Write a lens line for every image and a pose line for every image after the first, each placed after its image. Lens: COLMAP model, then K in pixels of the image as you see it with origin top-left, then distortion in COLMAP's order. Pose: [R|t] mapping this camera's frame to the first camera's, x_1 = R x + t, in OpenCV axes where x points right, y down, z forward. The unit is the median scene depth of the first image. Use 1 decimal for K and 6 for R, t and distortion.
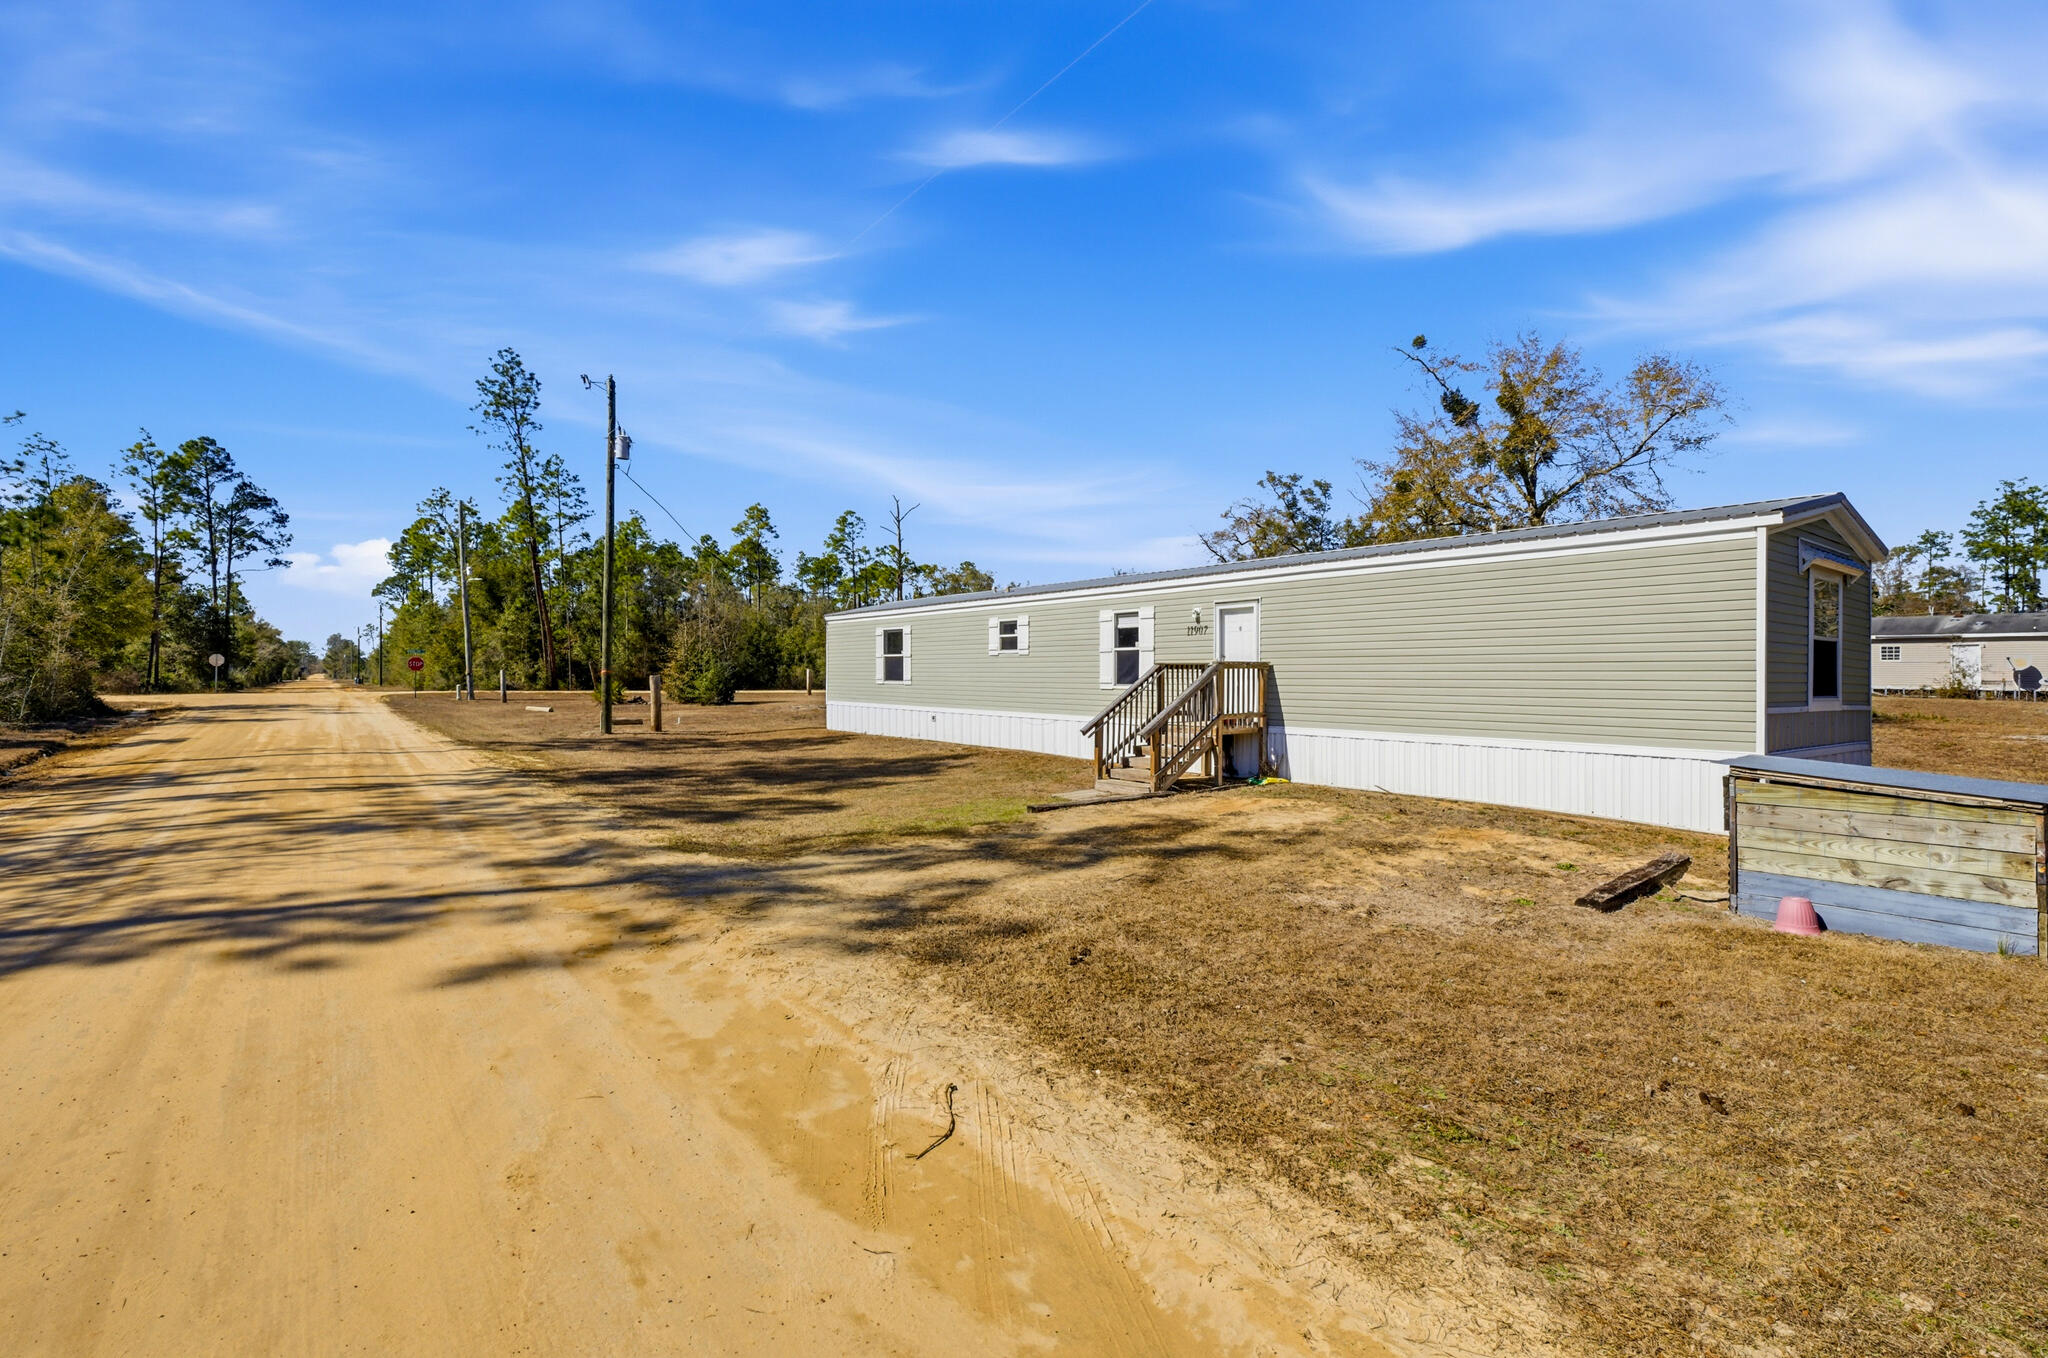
lens RADIAL K [[936.5, 0, 1014.1], [0, 936.5, 671.5], [0, 0, 1]] dist [-0.002082, -0.000050]
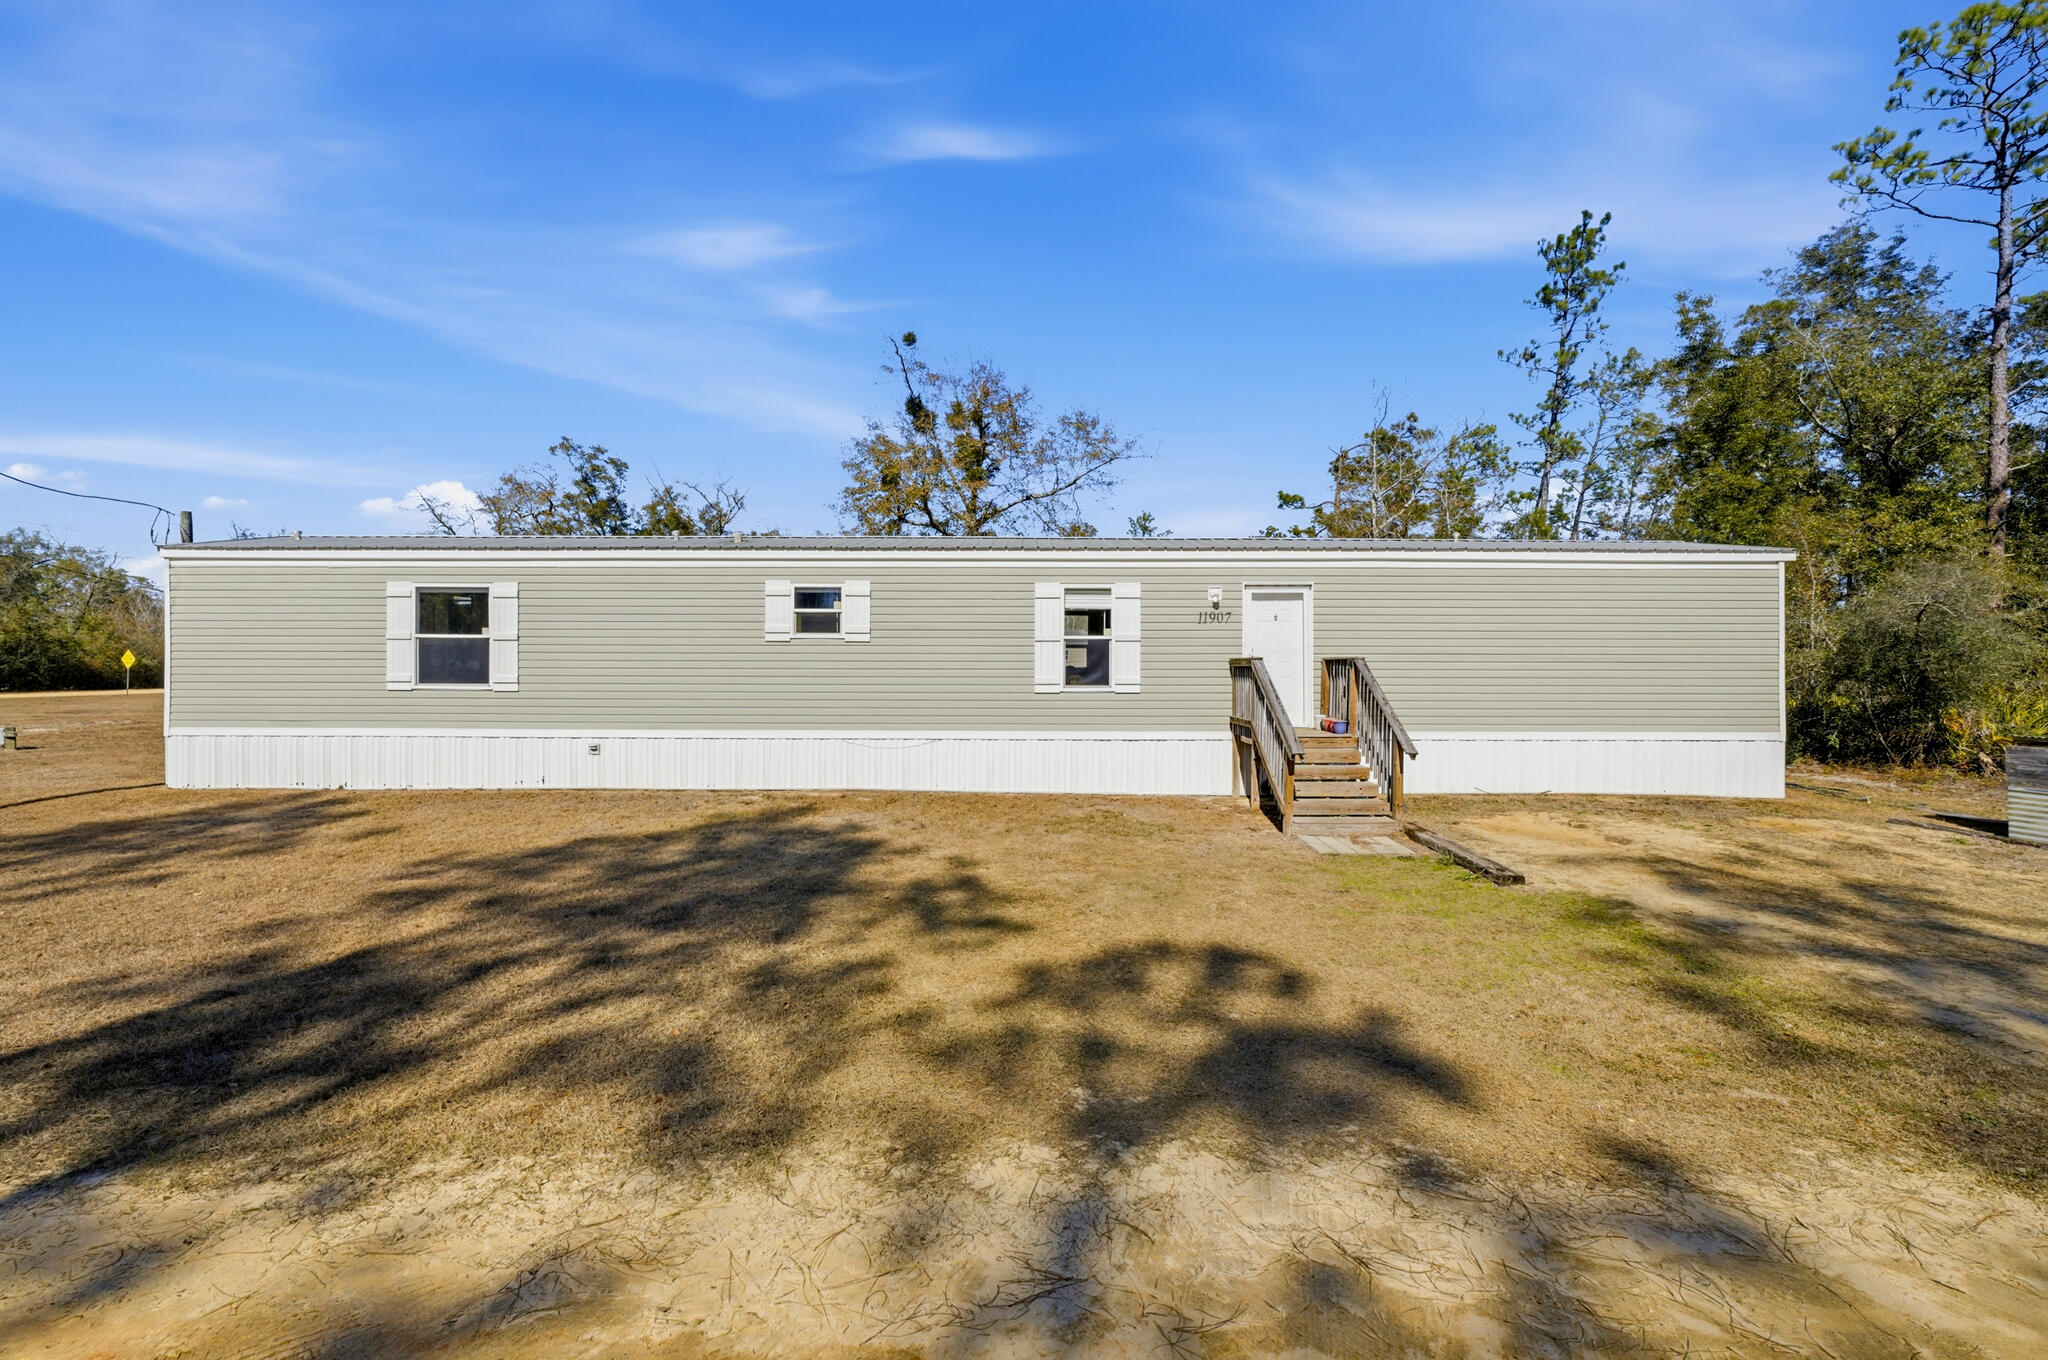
lens RADIAL K [[891.8, 0, 1023.3], [0, 891.8, 671.6], [0, 0, 1]] dist [-0.015516, 0.005135]
pose [[0.602694, 0.000506, 0.797973, -0.398162], [-0.003524, 0.999992, 0.002028, 0.001081], [-0.797965, -0.004034, 0.602690, 0.522748]]
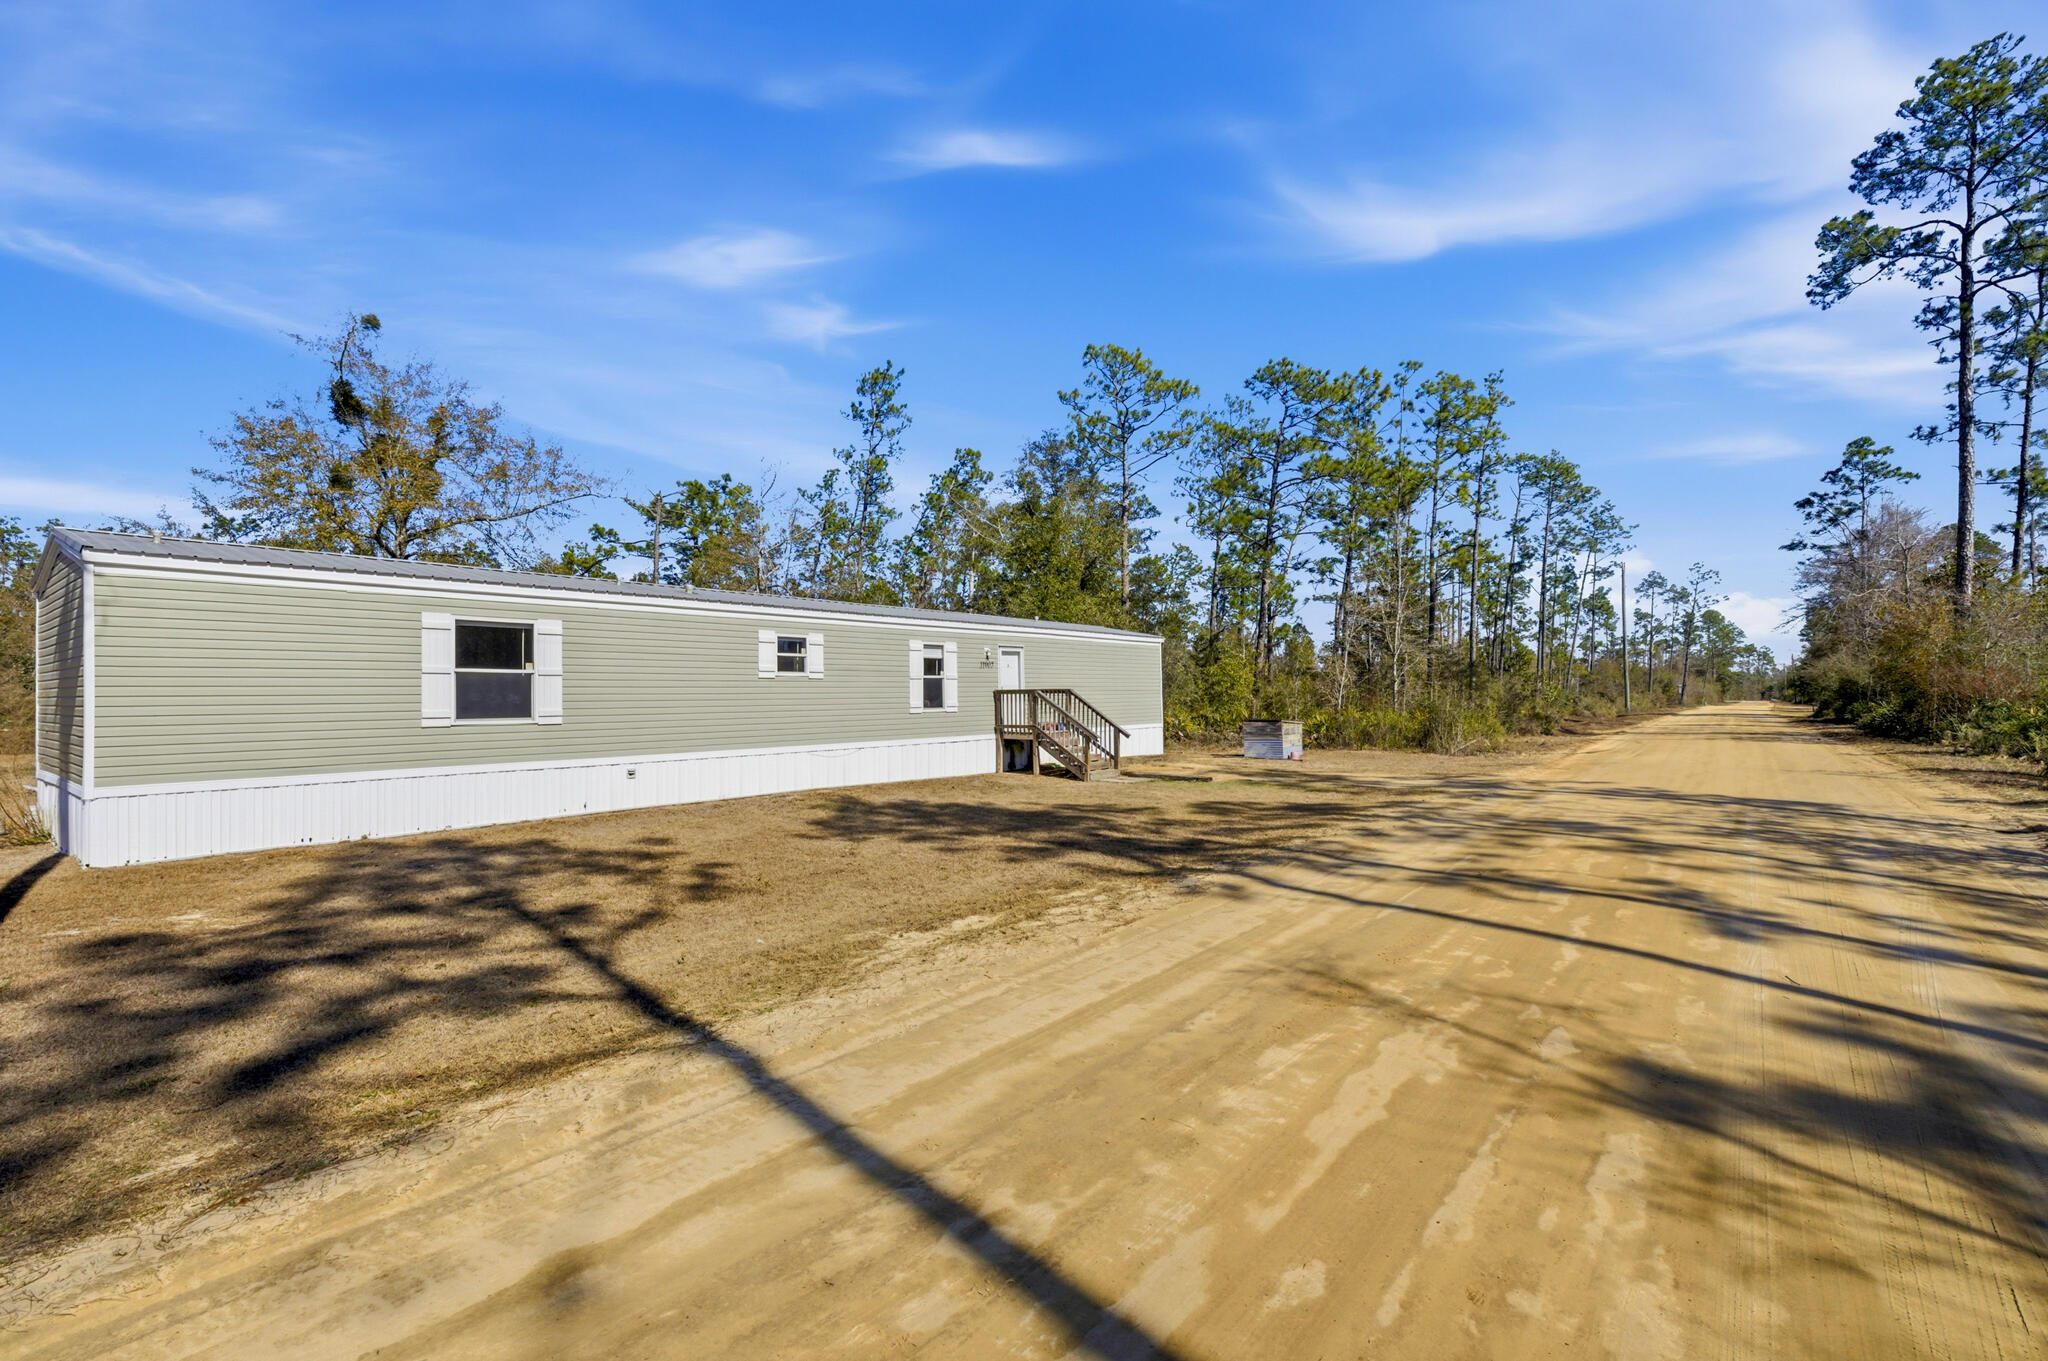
lens RADIAL K [[936.5, 0, 1018.0], [0, 936.5, 694.1], [0, 0, 1]] dist [-0.002082, -0.000050]
pose [[-0.260761, 0.005754, 0.965386, -0.851261], [0.010708, 0.999938, -0.003067, 0.001111], [-0.965344, 0.009538, -0.260807, 1.014185]]
